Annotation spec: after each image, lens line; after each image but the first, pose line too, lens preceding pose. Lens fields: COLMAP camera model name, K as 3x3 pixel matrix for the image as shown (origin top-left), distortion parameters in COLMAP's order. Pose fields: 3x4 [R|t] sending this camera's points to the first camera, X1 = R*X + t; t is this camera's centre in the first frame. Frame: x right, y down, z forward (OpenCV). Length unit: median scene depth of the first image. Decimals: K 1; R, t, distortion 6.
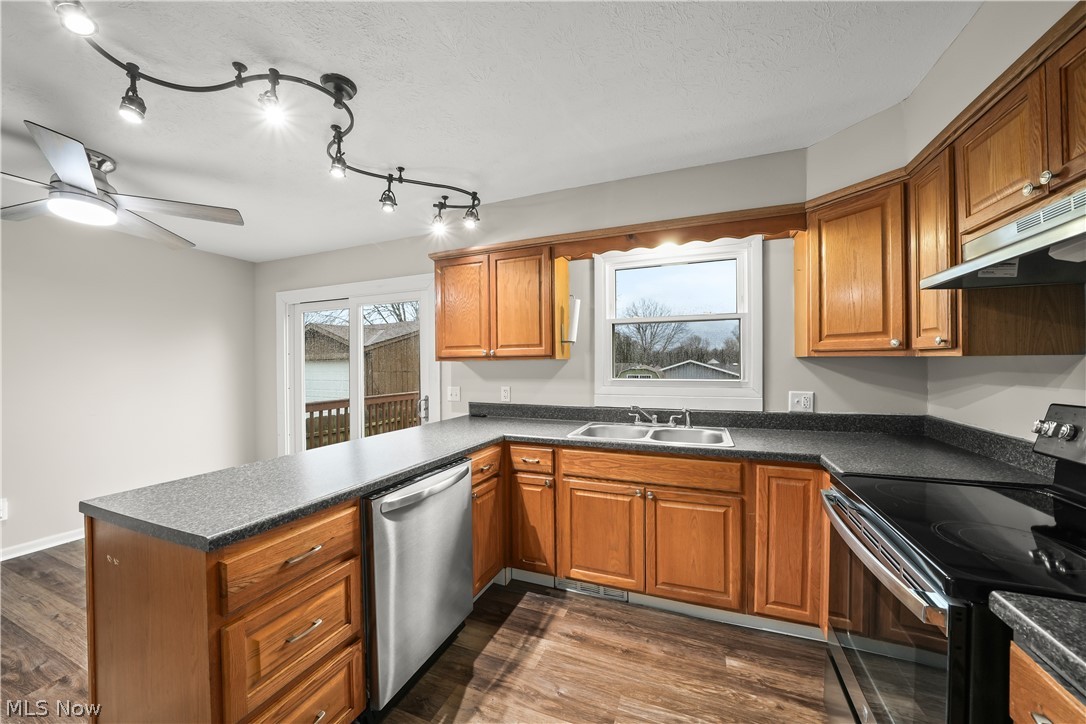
lens RADIAL K [[446.1, 0, 477.9], [0, 446.1, 366.5], [0, 0, 1]] dist [-0.003401, -0.000260]
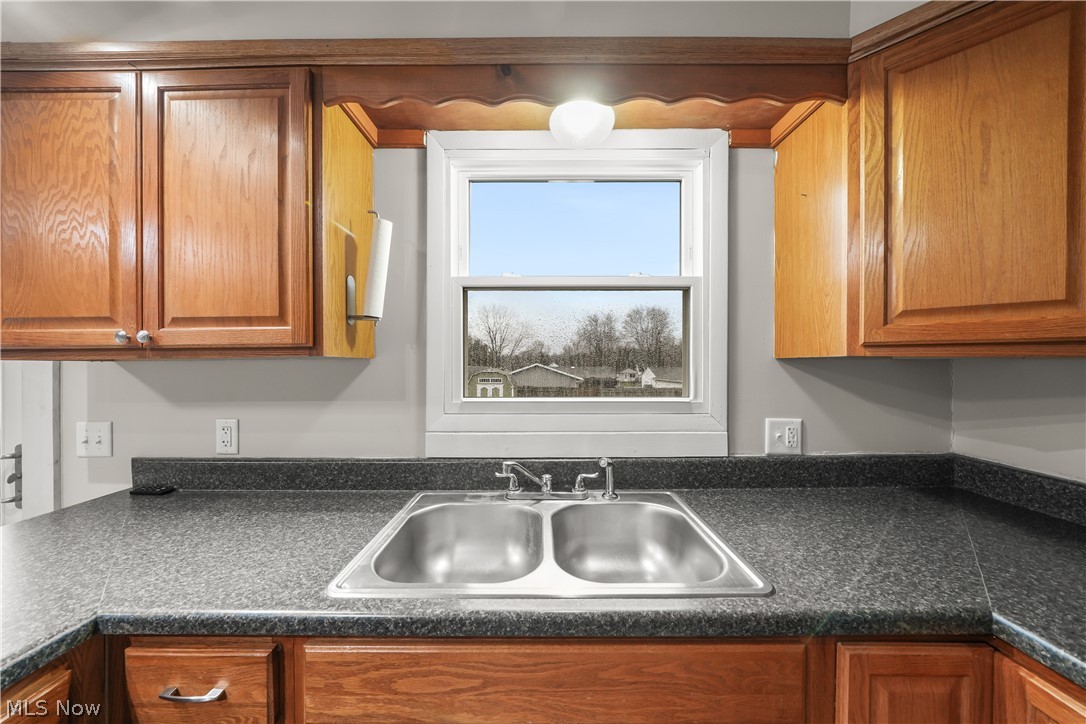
lens RADIAL K [[379.3, 0, 530.4], [0, 379.3, 367.4], [0, 0, 1]] dist [-0.008863, 0.000134]
pose [[0.893172, 0.003765, 0.449699, 0.193245], [-0.002428, 0.999991, -0.003550, -0.006406], [-0.449708, 0.002079, 0.893173, 0.636537]]
